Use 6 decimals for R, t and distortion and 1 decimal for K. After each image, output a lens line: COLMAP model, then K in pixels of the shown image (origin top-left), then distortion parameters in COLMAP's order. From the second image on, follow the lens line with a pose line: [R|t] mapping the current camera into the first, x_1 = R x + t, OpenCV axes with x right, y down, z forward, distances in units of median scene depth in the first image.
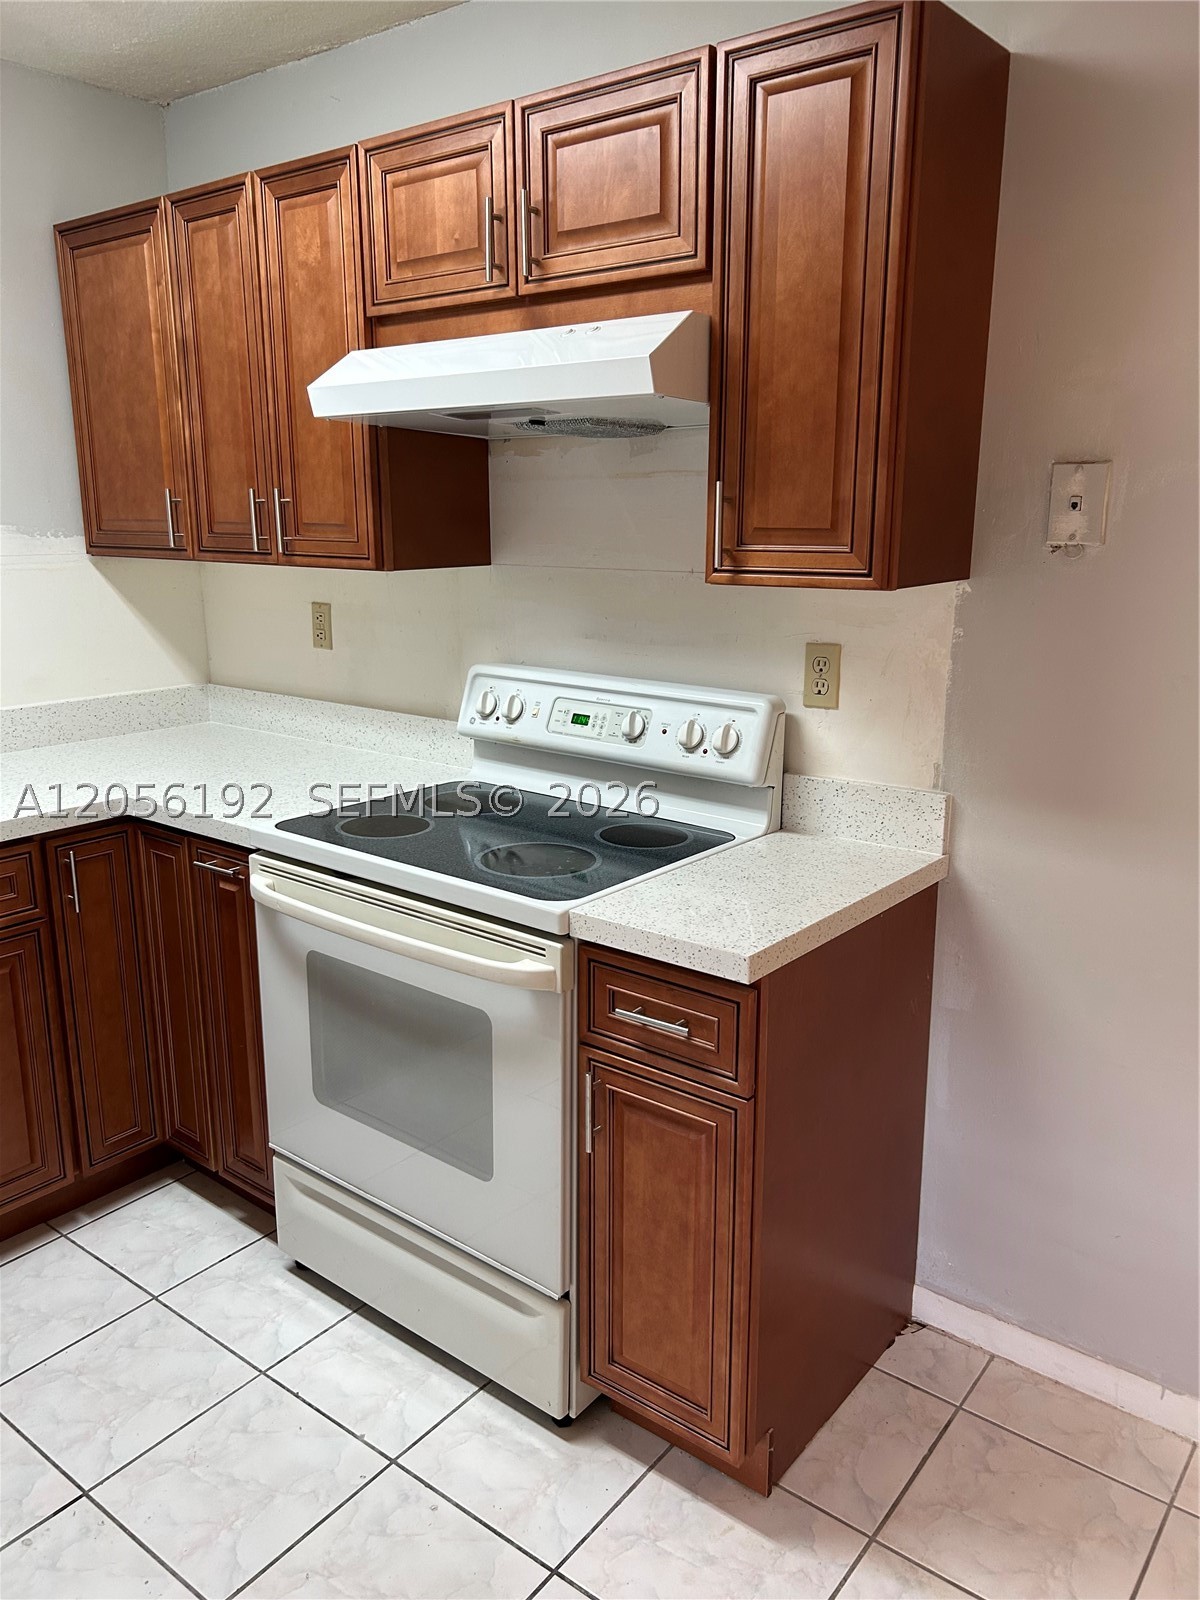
lens RADIAL K [[1196.2, 0, 597.3], [0, 1196.2, 804.5], [0, 0, 1]] dist [0.034031, -0.042080]
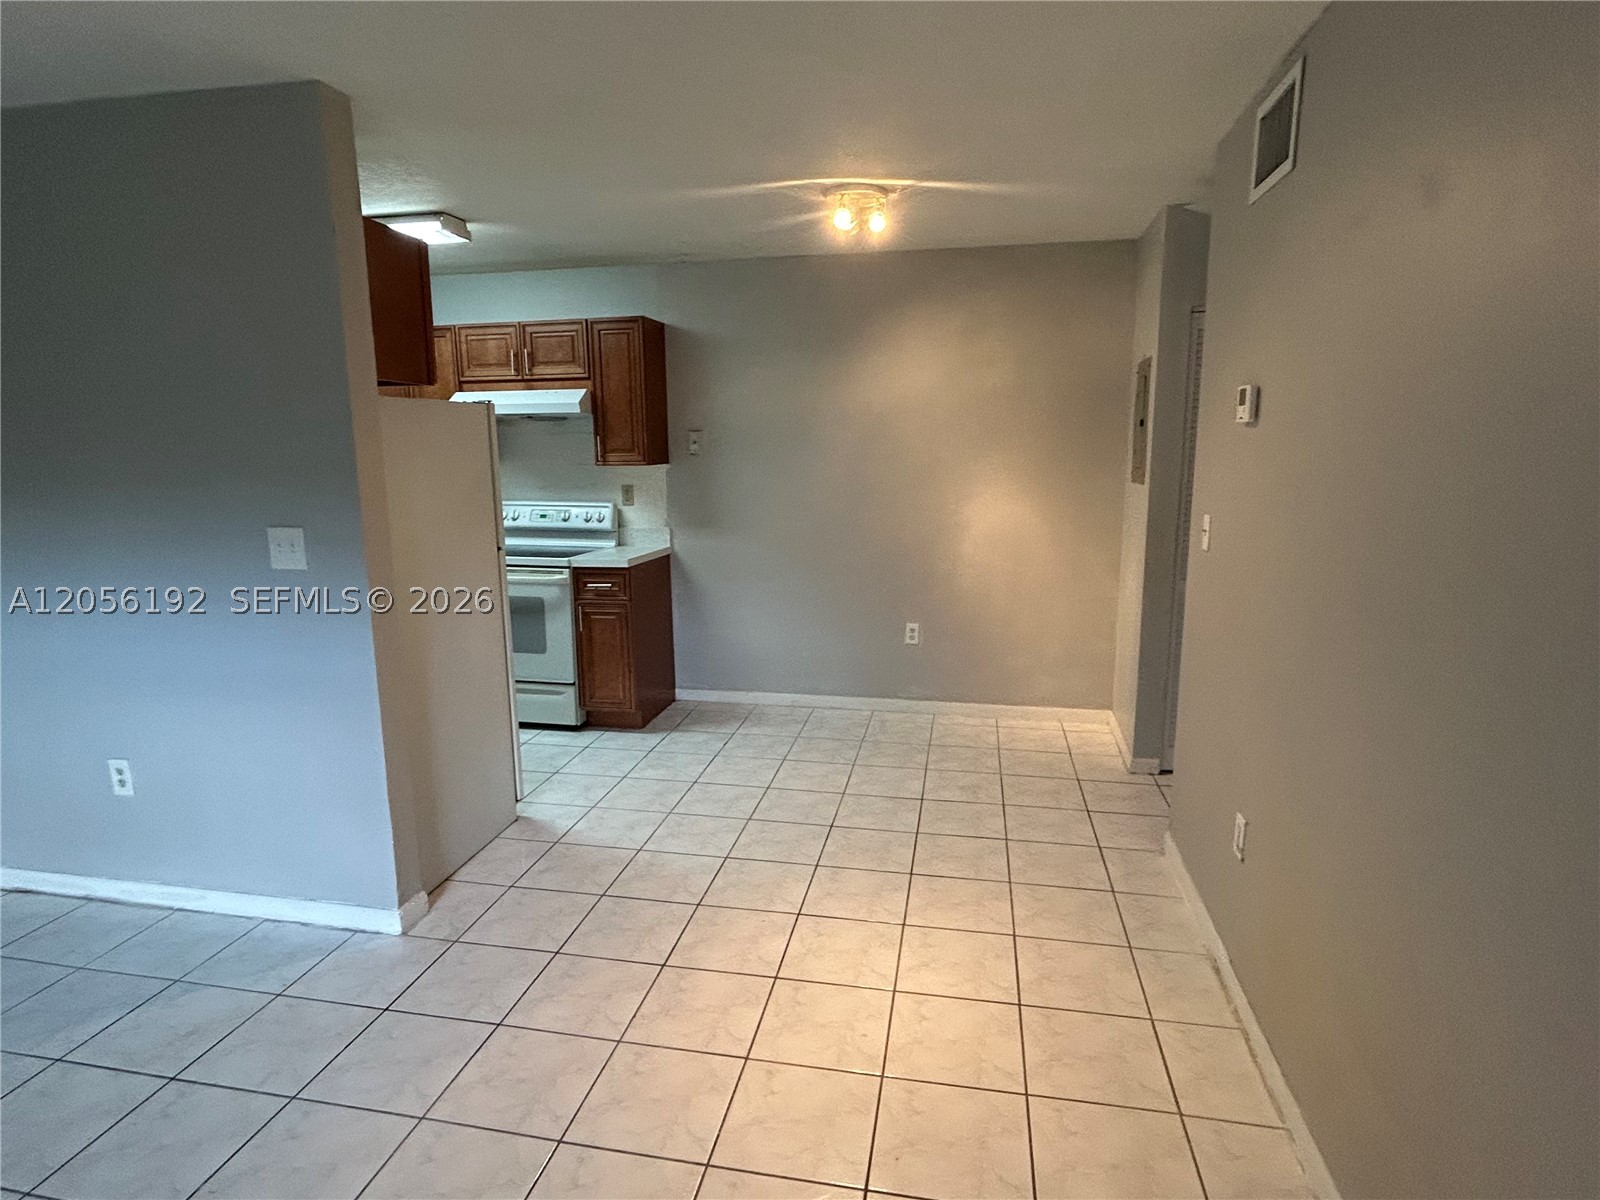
lens RADIAL K [[885.6, 0, 793.4], [0, 885.6, 603.3], [0, 0, 1]] dist [-0.000776, 0.000893]
pose [[0.896666, -0.087801, 0.433914, -0.489488], [0.115550, 0.992577, -0.037936, 0.335374], [-0.427362, 0.084154, 0.900156, -1.354811]]
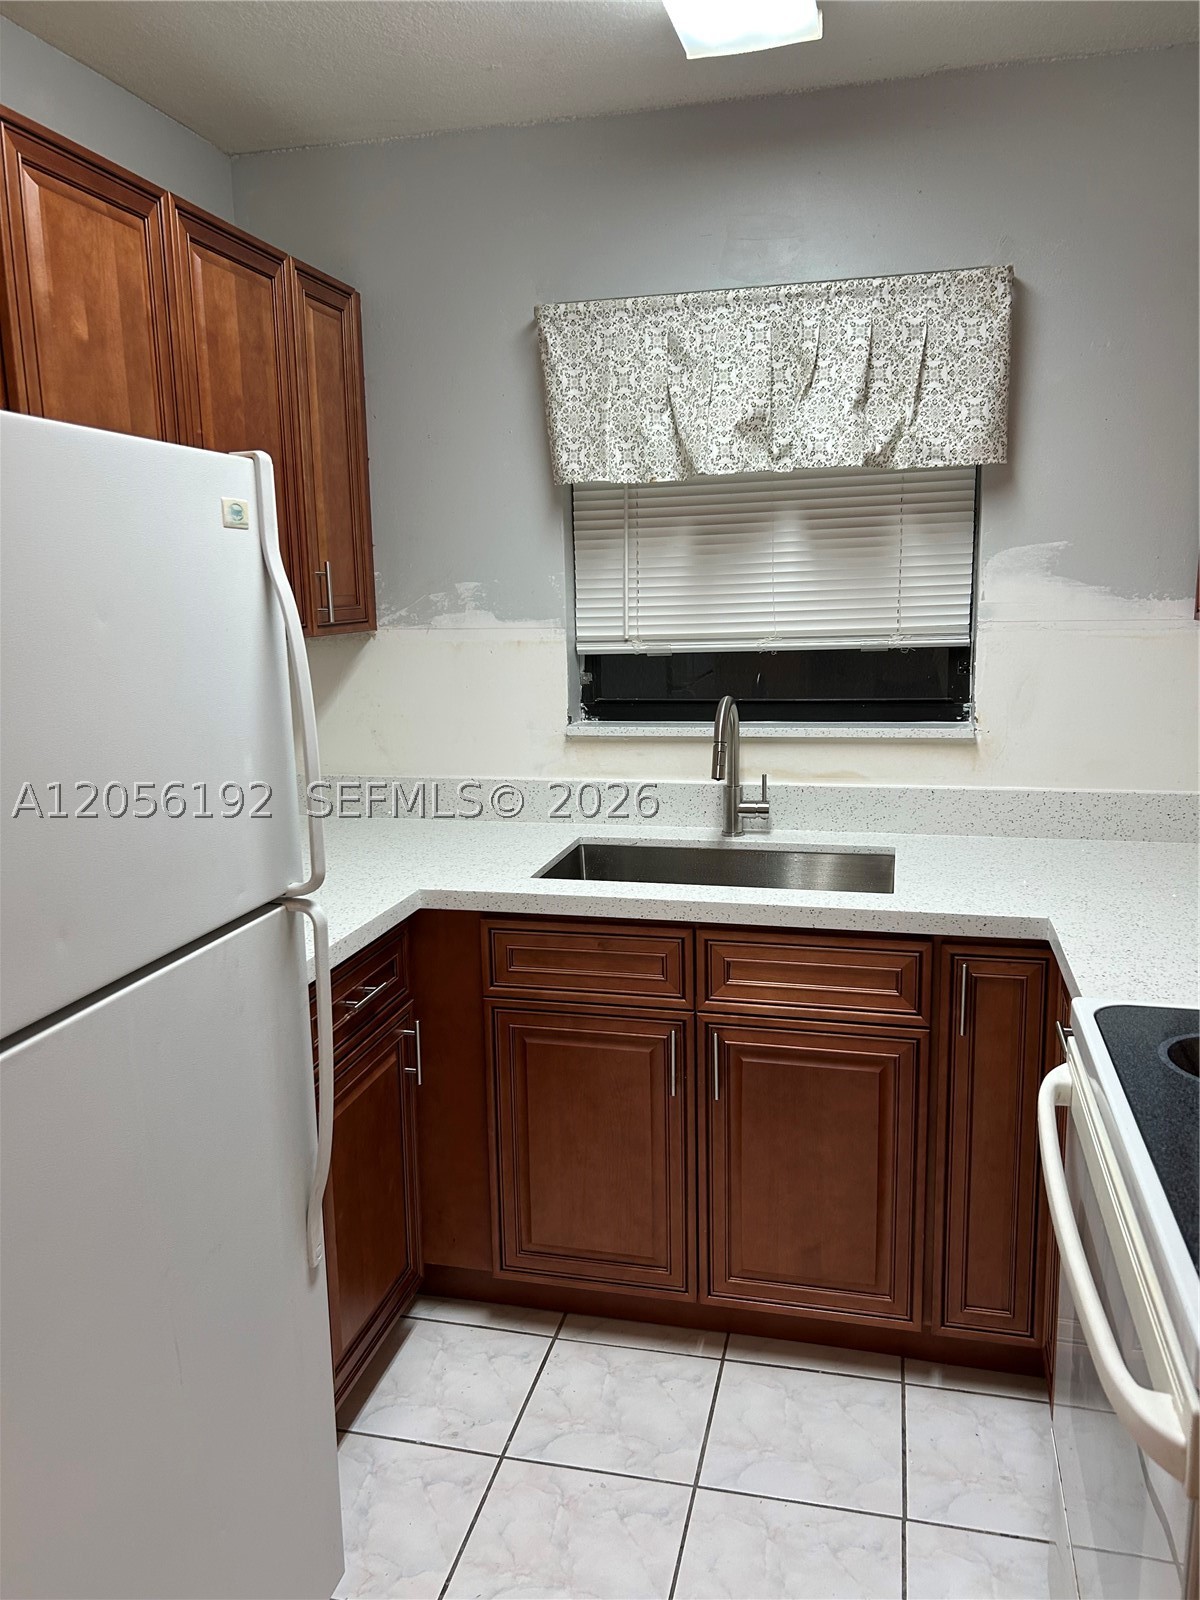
lens RADIAL K [[1196.2, 0, 593.1], [0, 1196.2, 806.4], [0, 0, 1]] dist [0.034031, -0.042080]
pose [[0.404850, 0.156417, -0.900905, 0.241292], [-0.195927, 0.977216, 0.081620, -0.103481], [0.893146, 0.143467, 0.426272, 0.448763]]
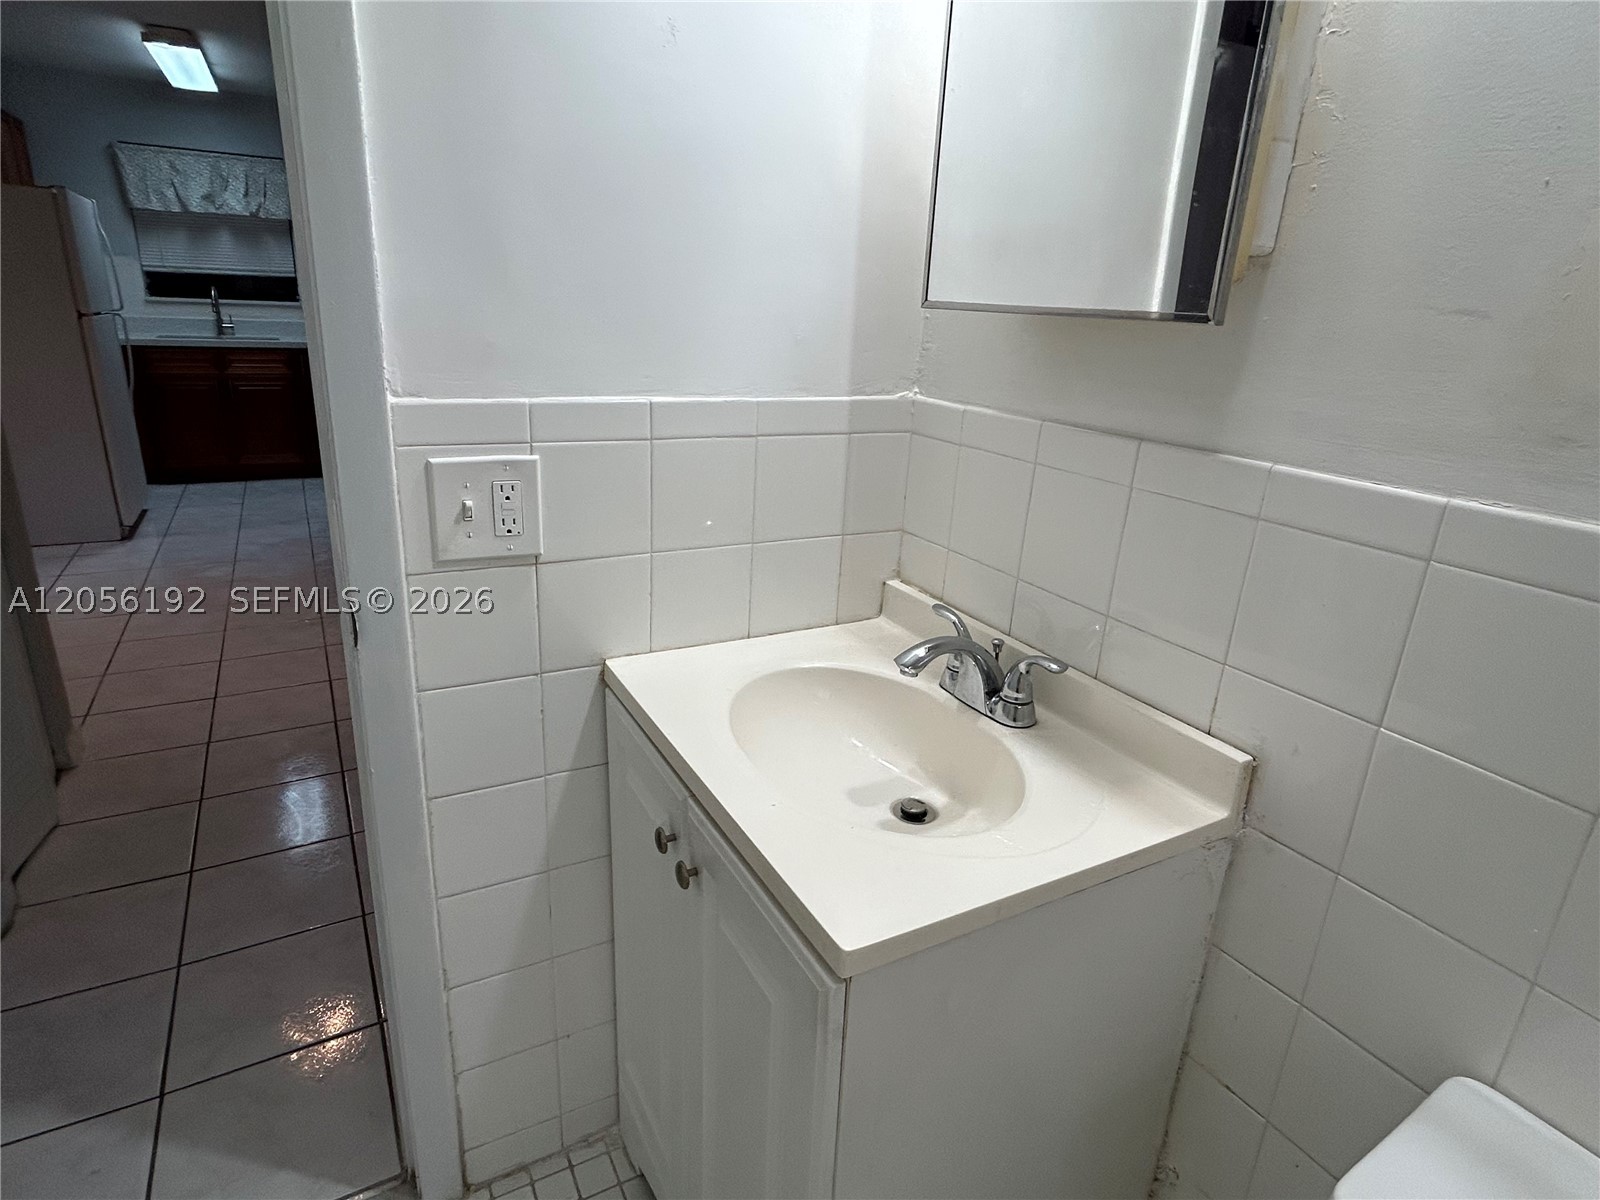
lens RADIAL K [[885.6, 0, 791.9], [0, 885.6, 601.7], [0, 0, 1]] dist [-0.000776, 0.000893]
pose [[0.915948, 0.162542, -0.366906, 2.127341], [-0.137350, 0.986057, 0.093950, 0.343409], [0.377061, -0.035659, 0.925502, -0.918097]]
